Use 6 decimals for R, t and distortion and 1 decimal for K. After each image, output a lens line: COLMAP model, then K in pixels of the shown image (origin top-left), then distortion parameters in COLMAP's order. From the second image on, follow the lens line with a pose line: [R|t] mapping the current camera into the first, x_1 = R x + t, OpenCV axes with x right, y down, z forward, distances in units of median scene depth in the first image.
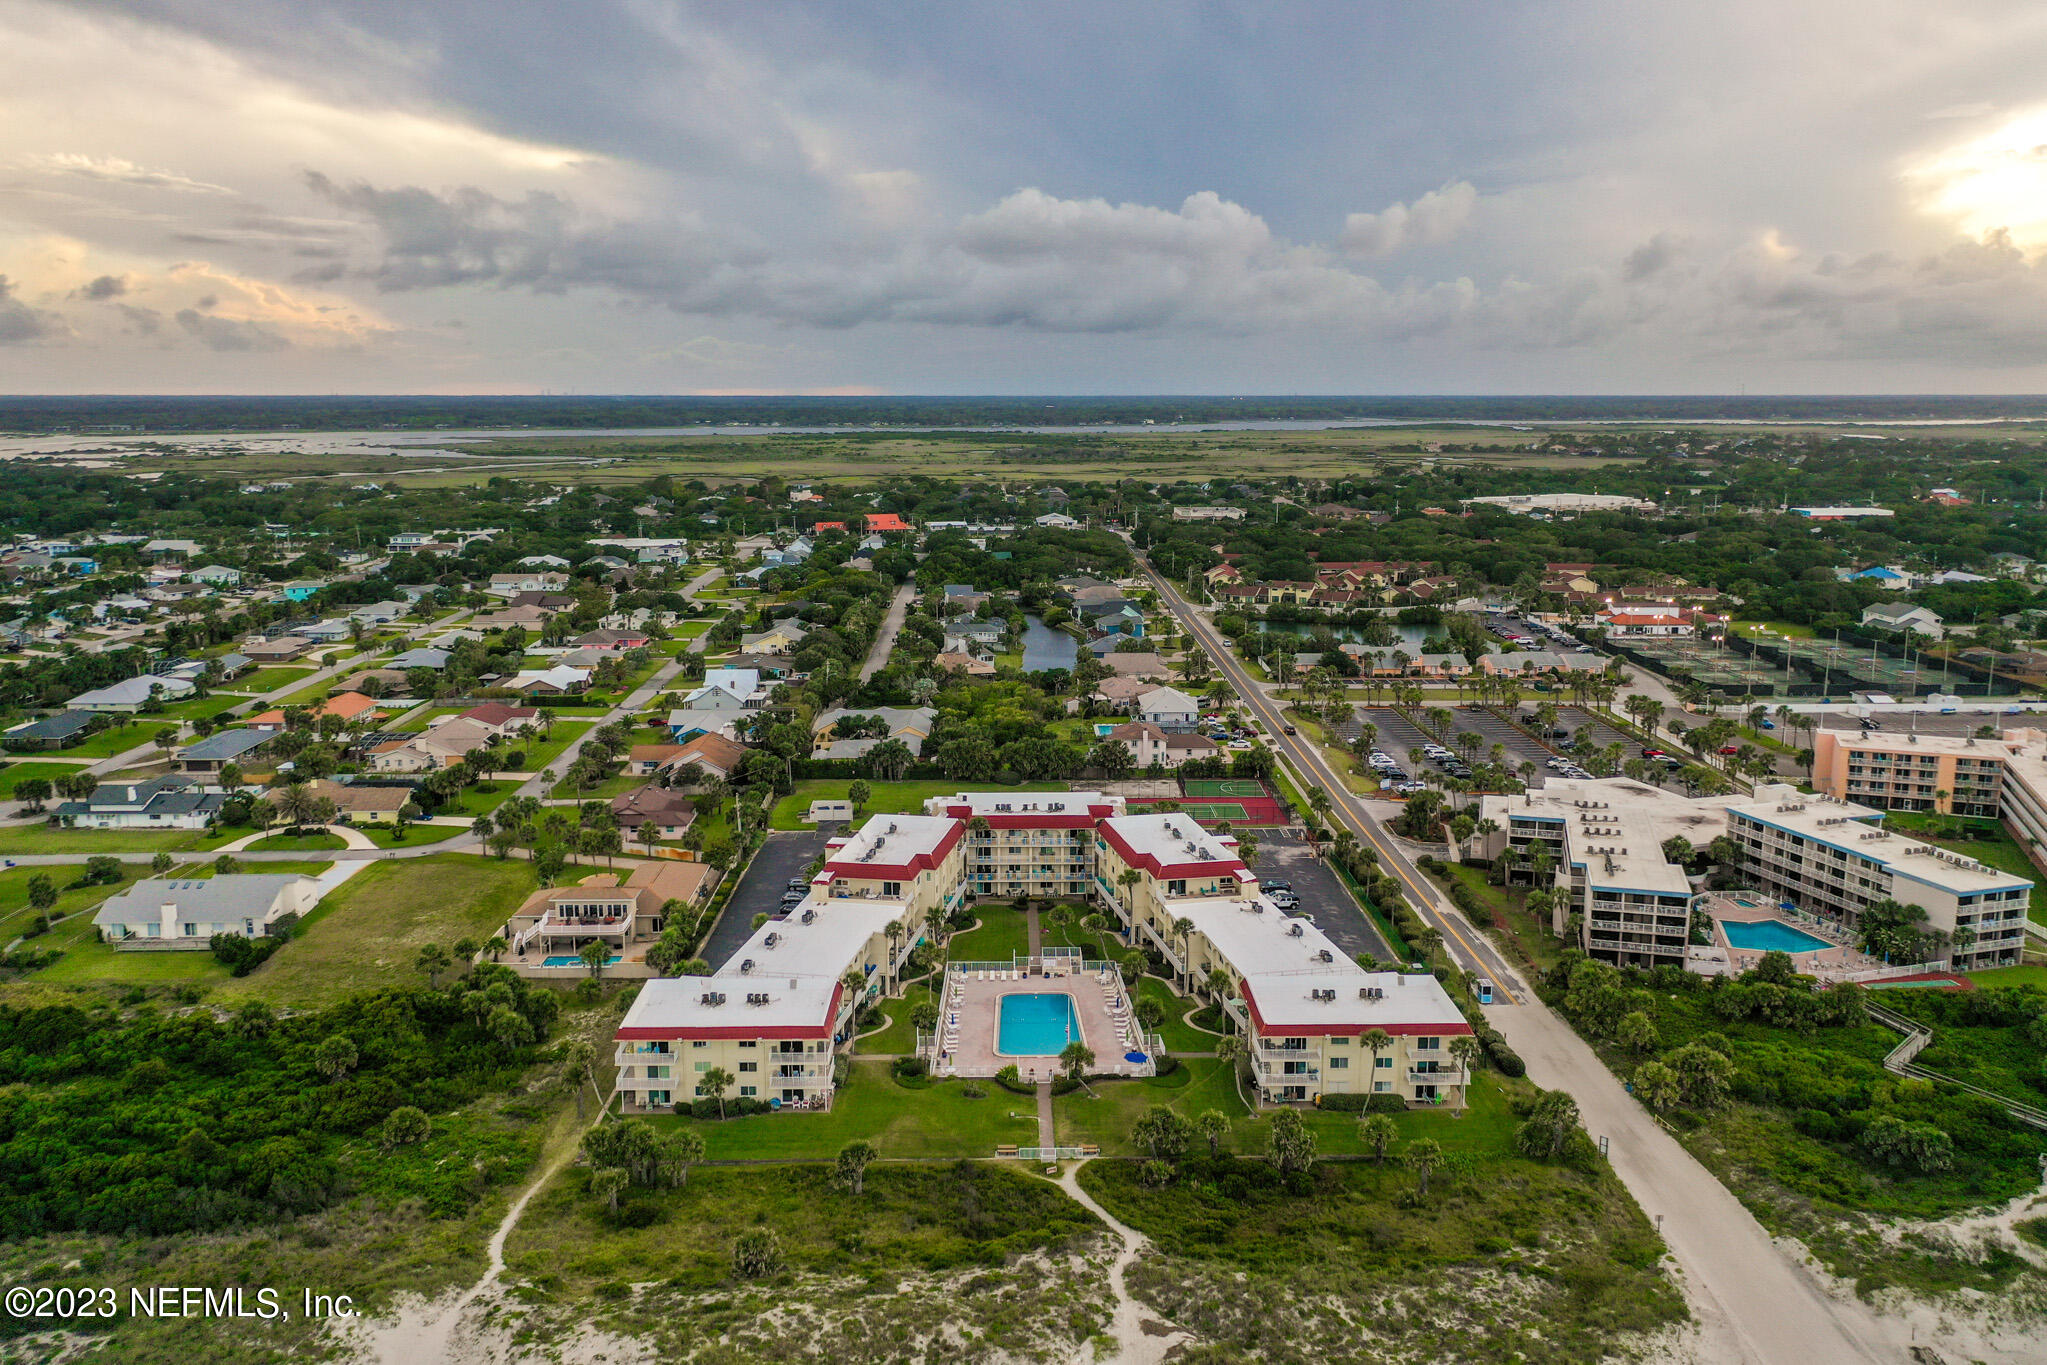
lens RADIAL K [[1621.8, 0, 1031.1], [0, 1621.8, 682.8], [0, 0, 1]] dist [0.005446, 0.002226]
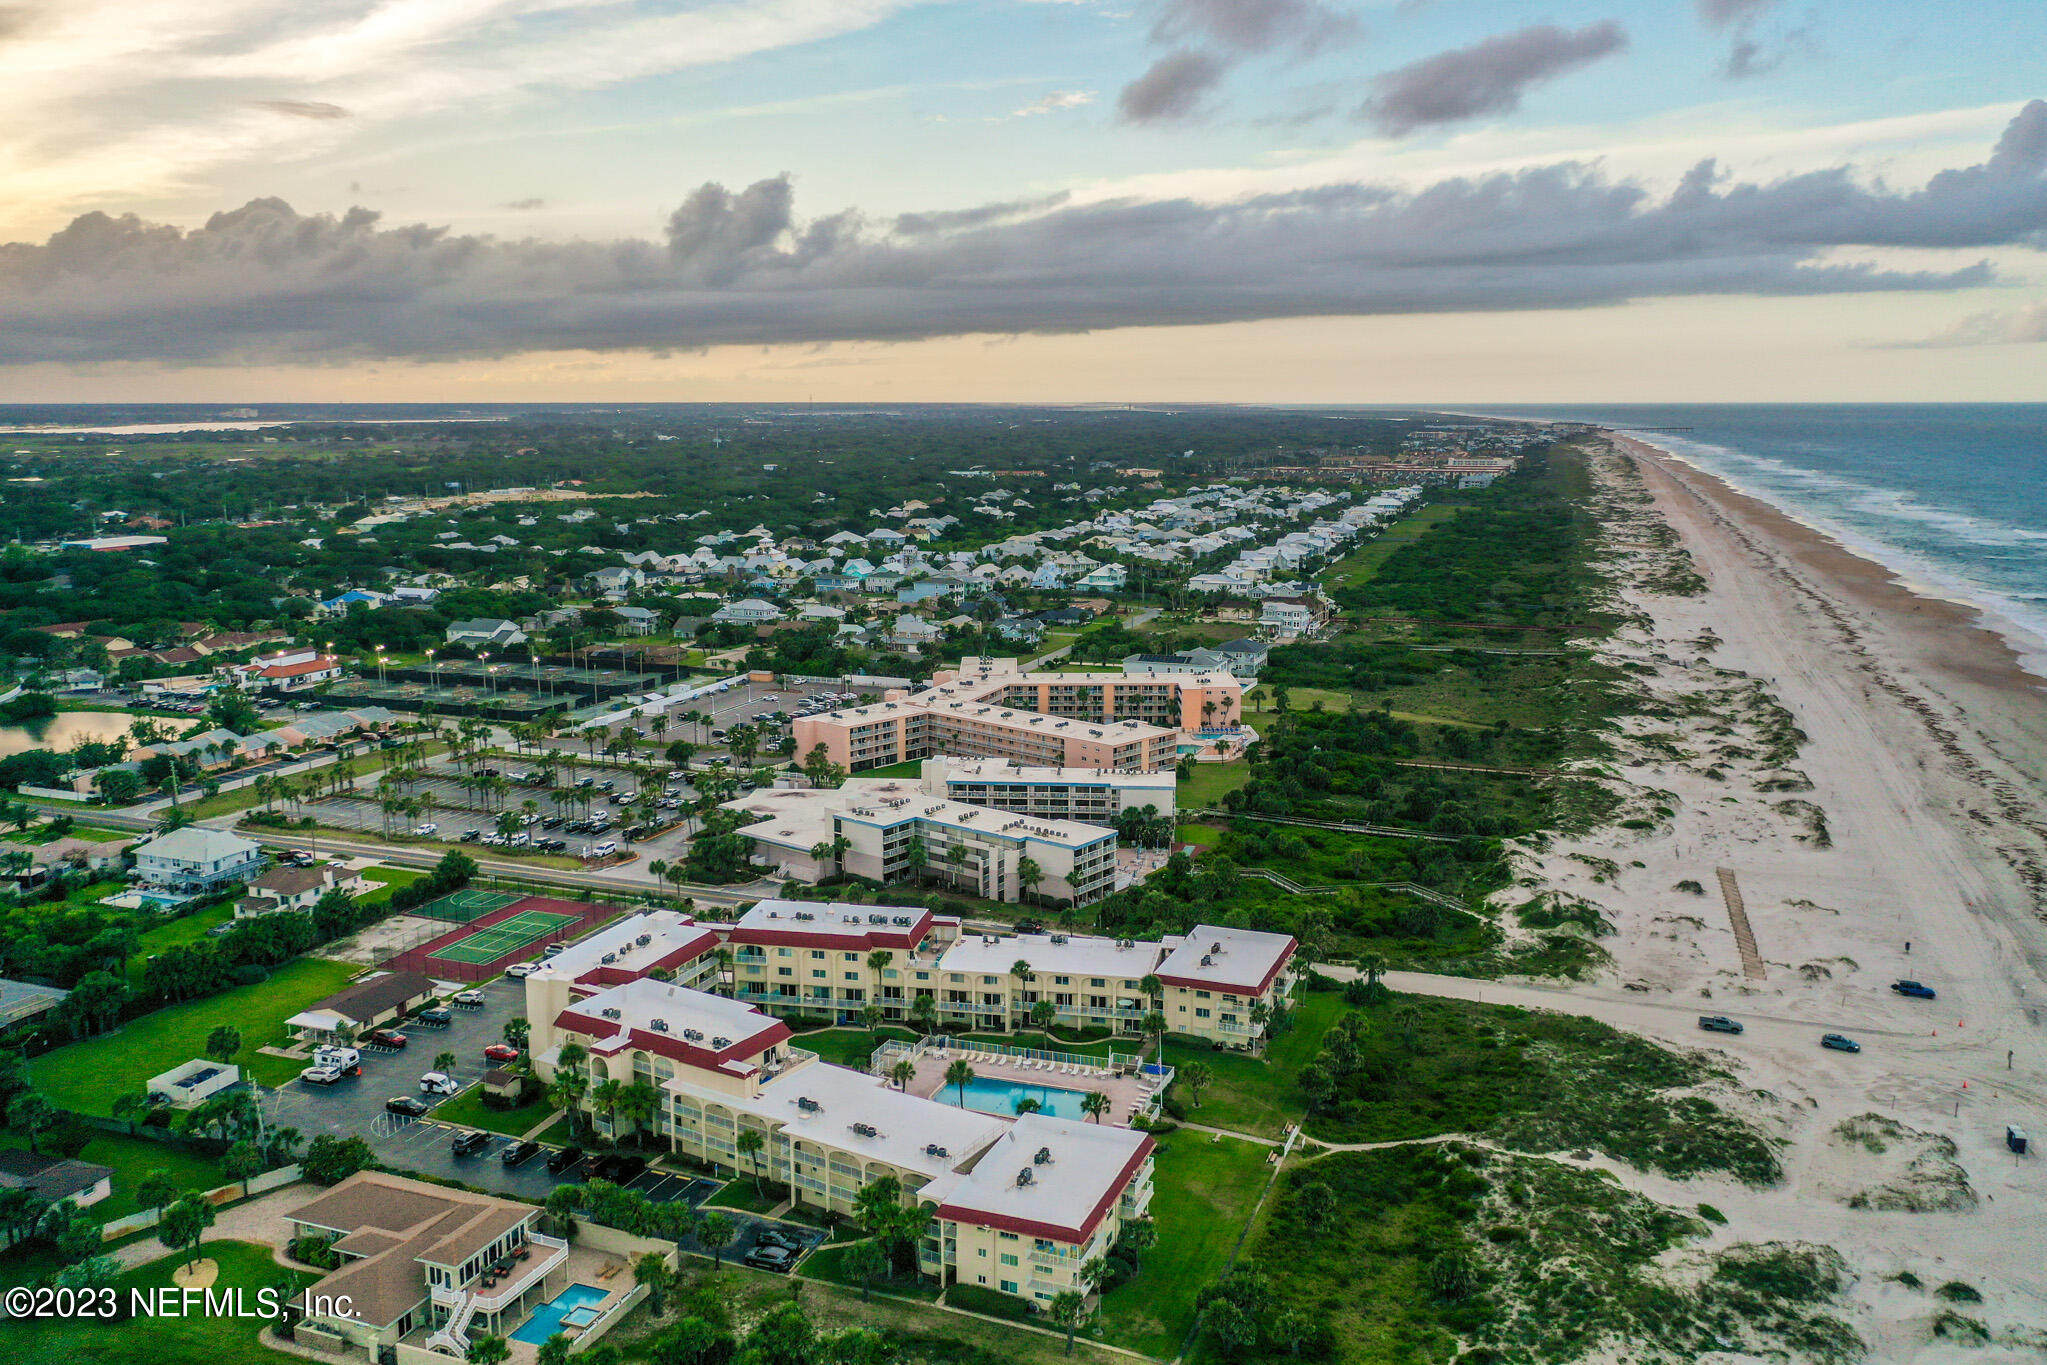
lens RADIAL K [[1621.8, 0, 1031.1], [0, 1621.8, 682.8], [0, 0, 1]] dist [0.005446, 0.002226]
pose [[0.388451, -0.160928, 0.907308, -0.609540], [0.166716, 0.980657, 0.102560, -0.104413], [-0.906262, 0.111423, 0.407766, 0.377951]]
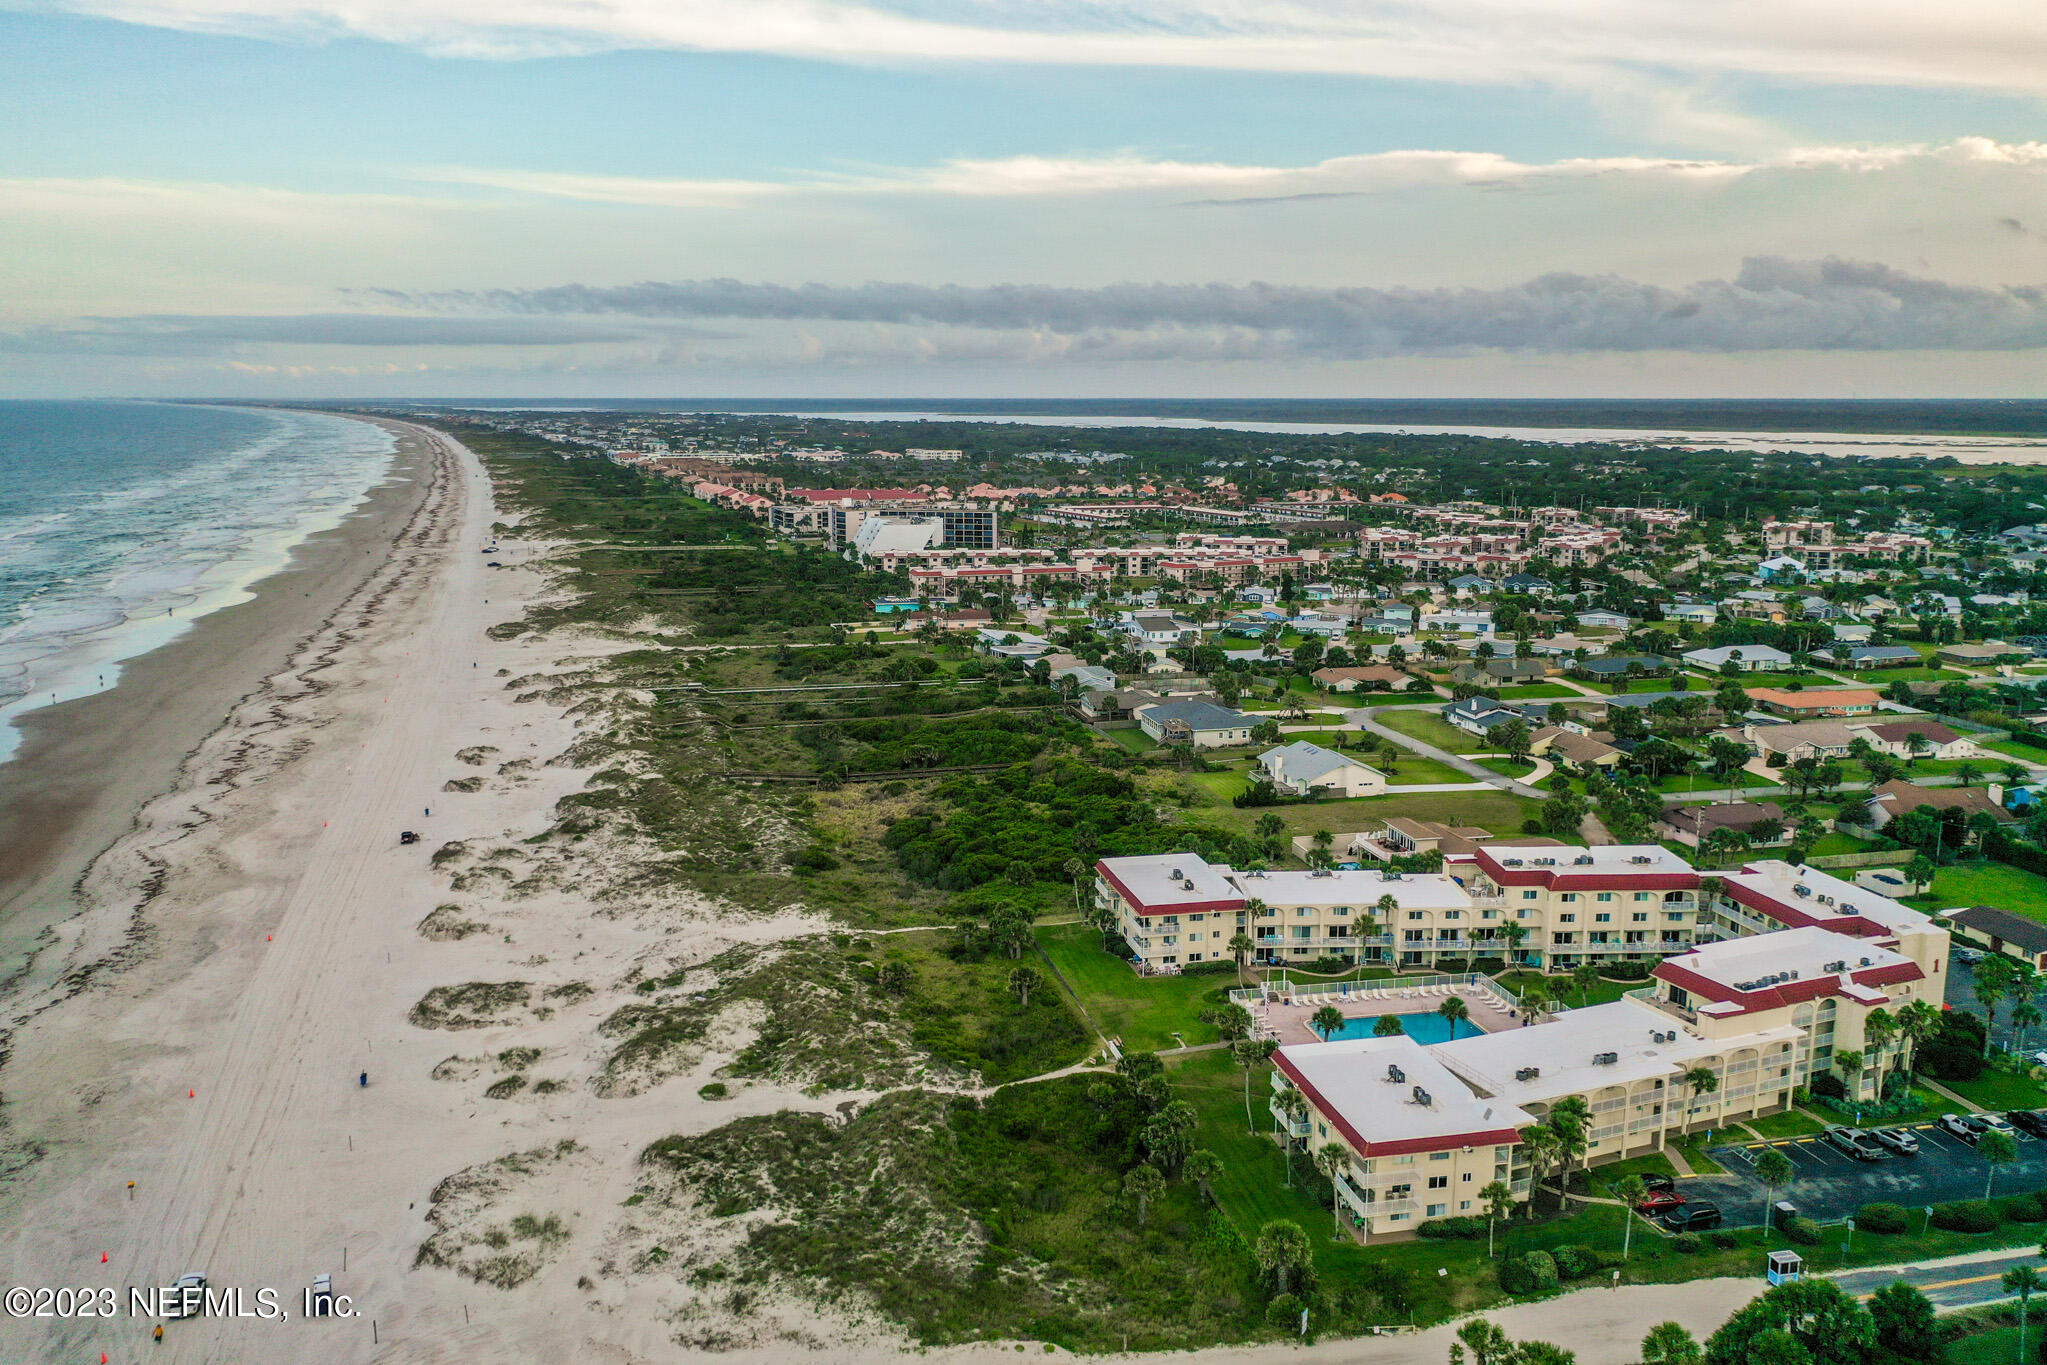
lens RADIAL K [[1621.8, 0, 1031.1], [0, 1621.8, 682.8], [0, 0, 1]] dist [0.005446, 0.002226]
pose [[0.200452, 0.171026, -0.964660, 0.603192], [-0.172840, 0.975374, 0.137010, -0.063168], [0.964337, 0.139268, 0.225076, 0.372818]]
